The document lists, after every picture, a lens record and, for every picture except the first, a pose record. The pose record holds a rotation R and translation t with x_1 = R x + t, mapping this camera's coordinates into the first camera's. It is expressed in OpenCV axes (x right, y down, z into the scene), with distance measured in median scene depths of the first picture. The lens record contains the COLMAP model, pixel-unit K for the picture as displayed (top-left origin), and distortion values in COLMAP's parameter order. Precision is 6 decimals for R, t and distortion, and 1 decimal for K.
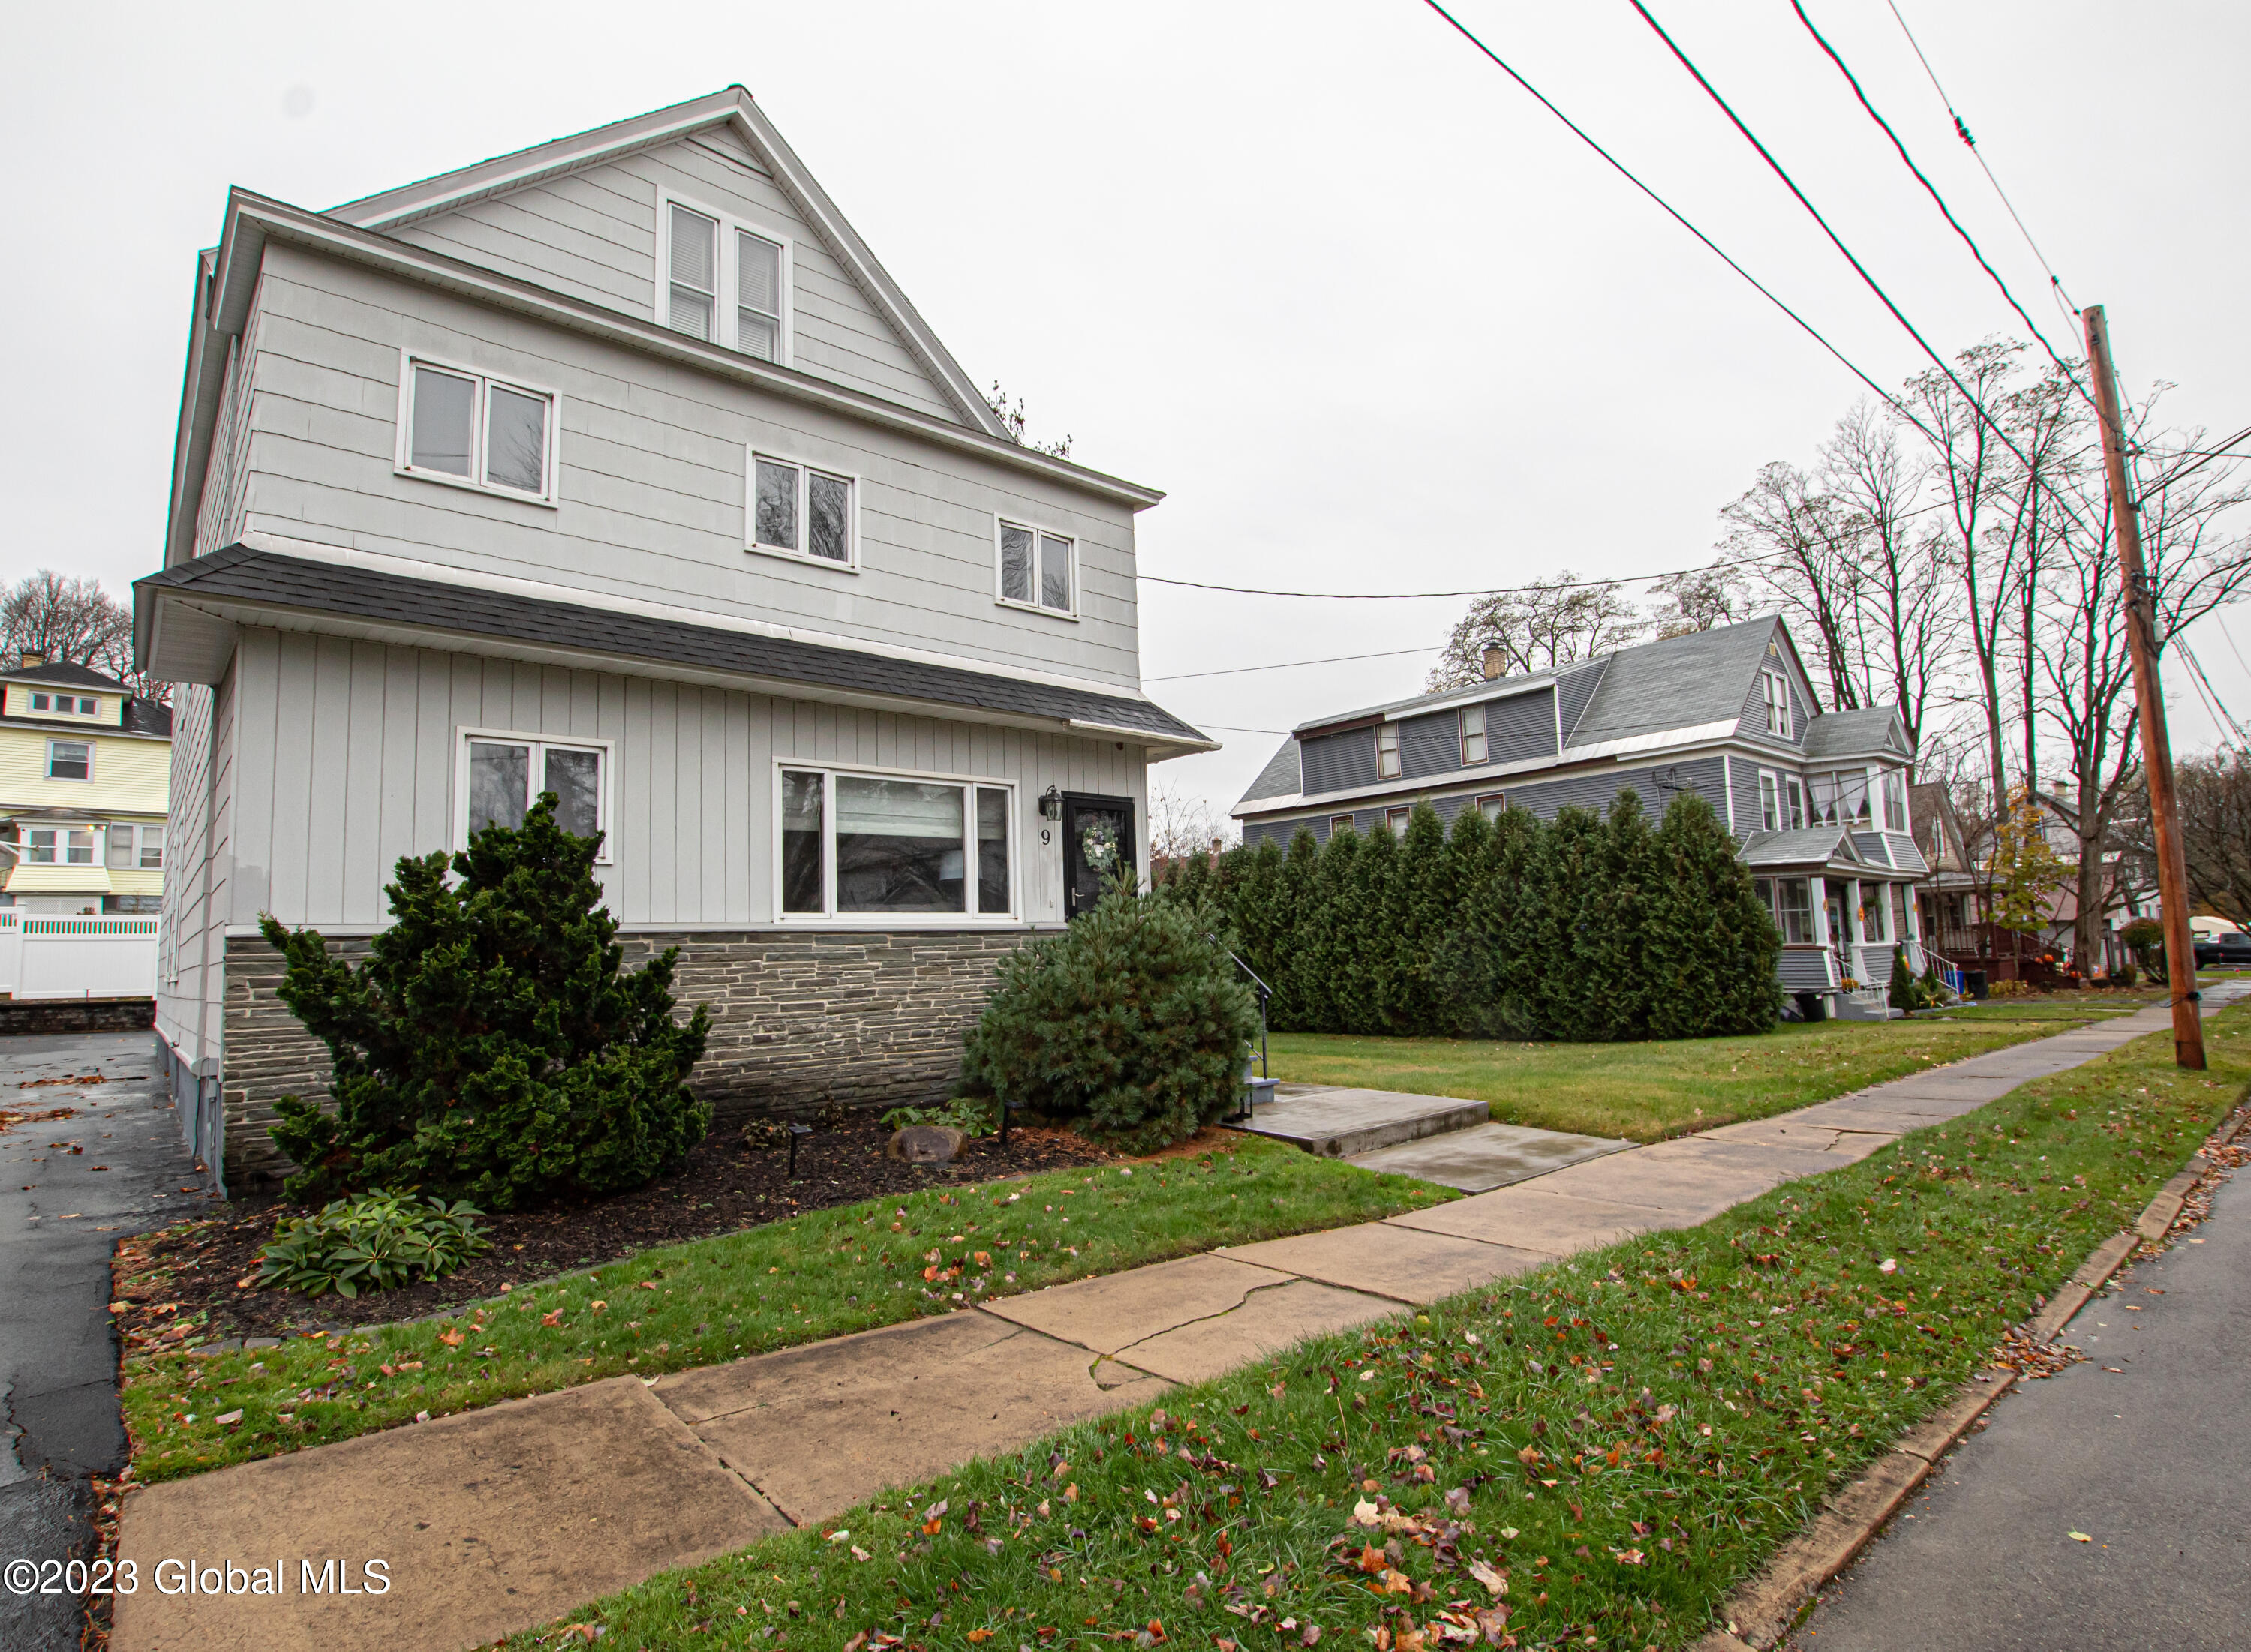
lens RADIAL K [[1133.4, 0, 1085.1], [0, 1133.4, 842.9], [0, 0, 1]] dist [-0.027241, 0.000279]
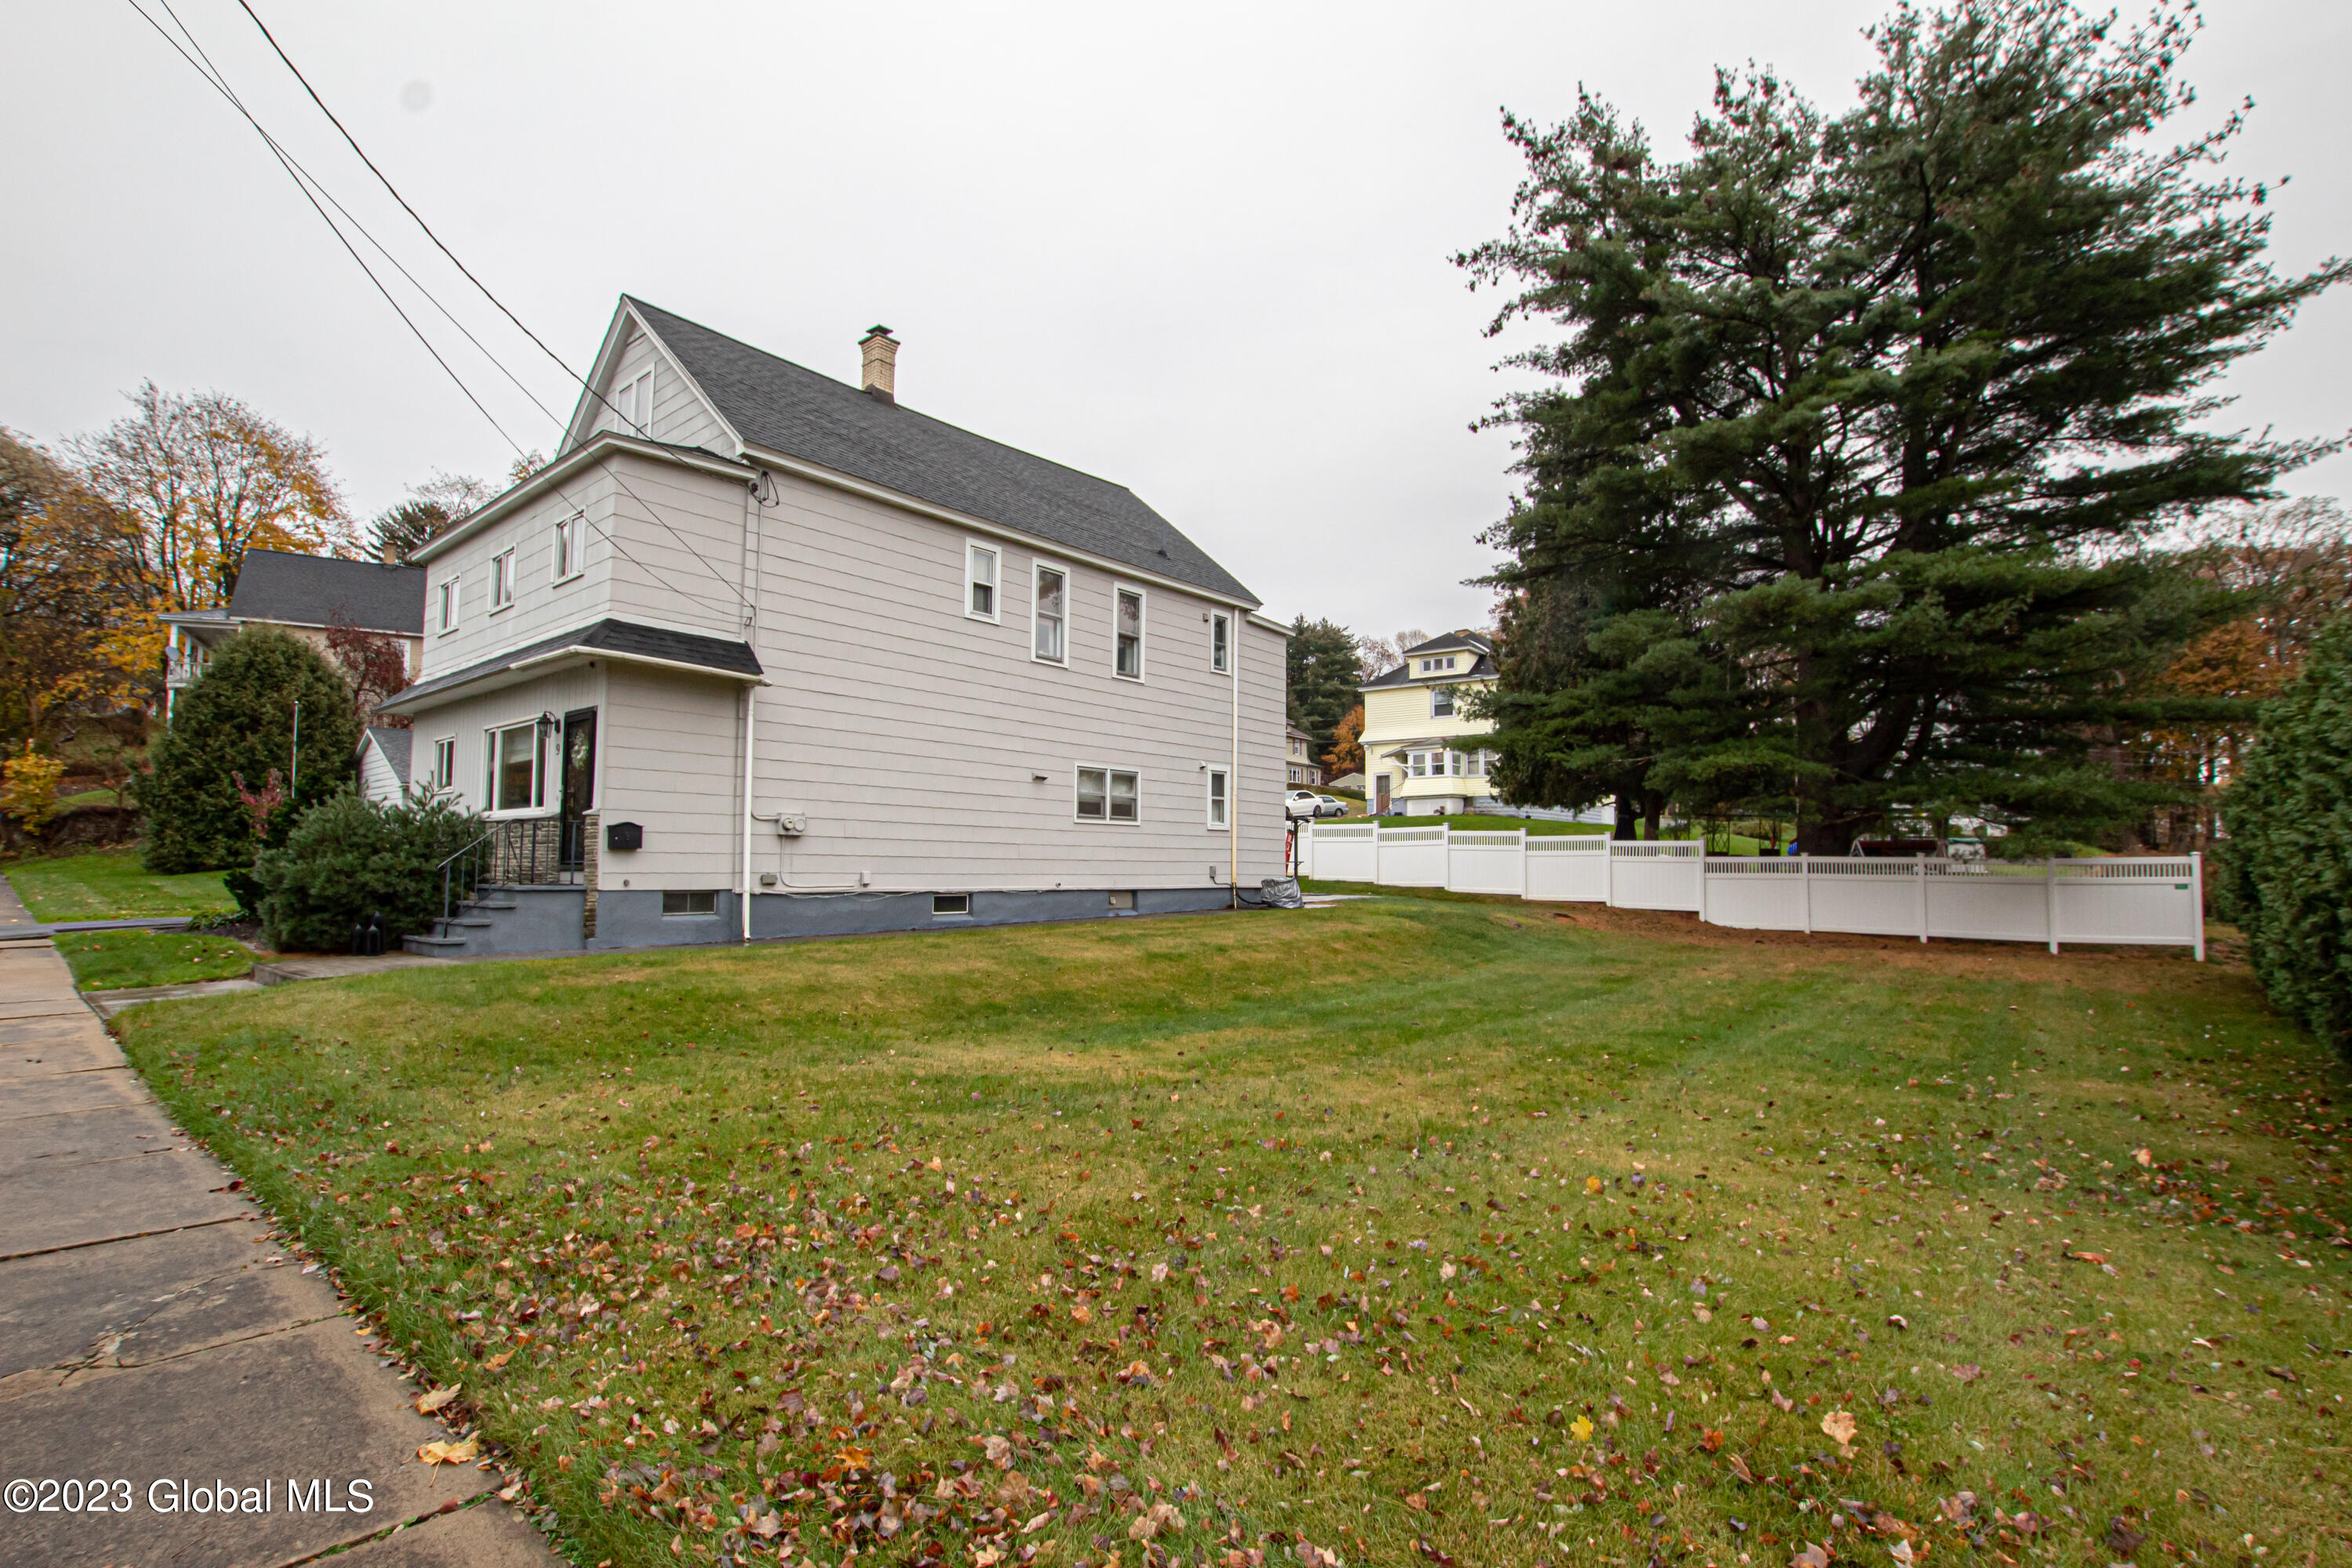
lens RADIAL K [[1078.7, 0, 1184.6], [0, 1078.7, 797.0], [0, 0, 1]] dist [-0.030915, 0.004439]
pose [[0.174694, -0.032262, -0.984094, 1.289000], [0.088697, 0.995915, -0.016904, 0.133526], [0.980620, -0.084333, 0.176842, 1.438908]]
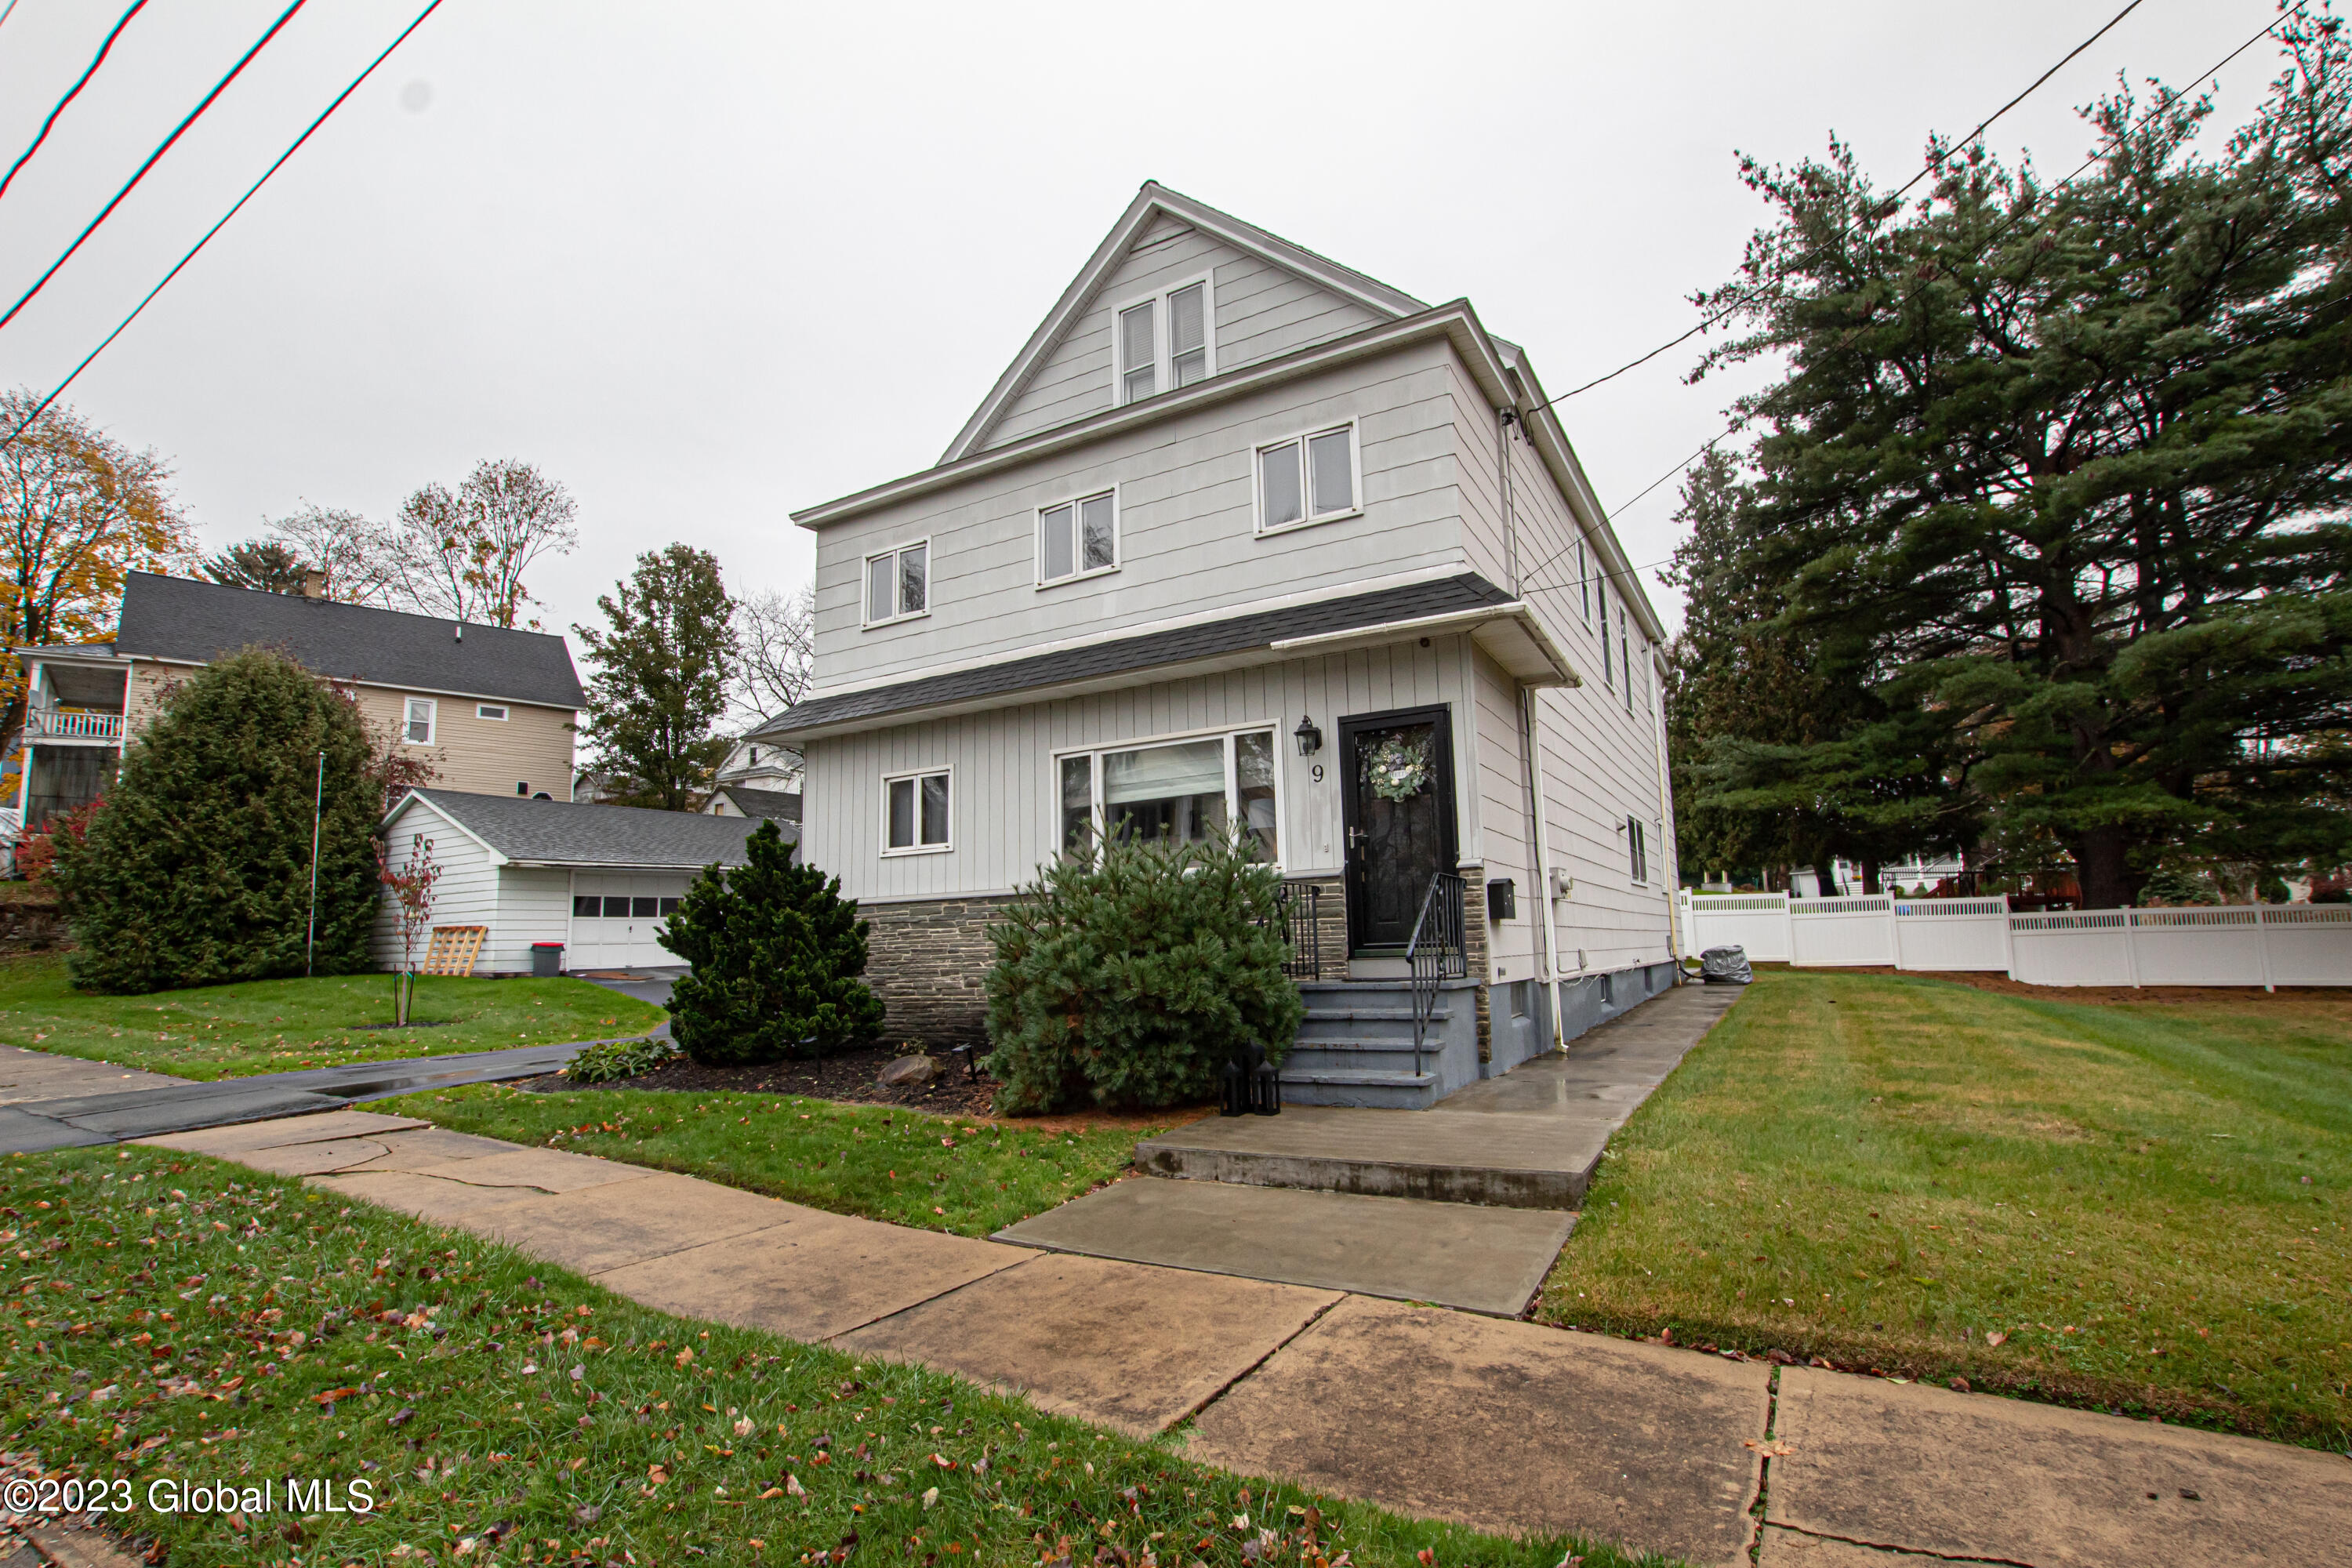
lens RADIAL K [[1078.7, 0, 1189.3], [0, 1078.7, 795.3], [0, 0, 1]] dist [-0.030915, 0.004439]
pose [[0.338411, -0.110857, -0.934446, 0.689369], [0.110170, 0.990875, -0.077653, 0.063553], [0.934527, -0.076669, 0.347536, 0.586025]]
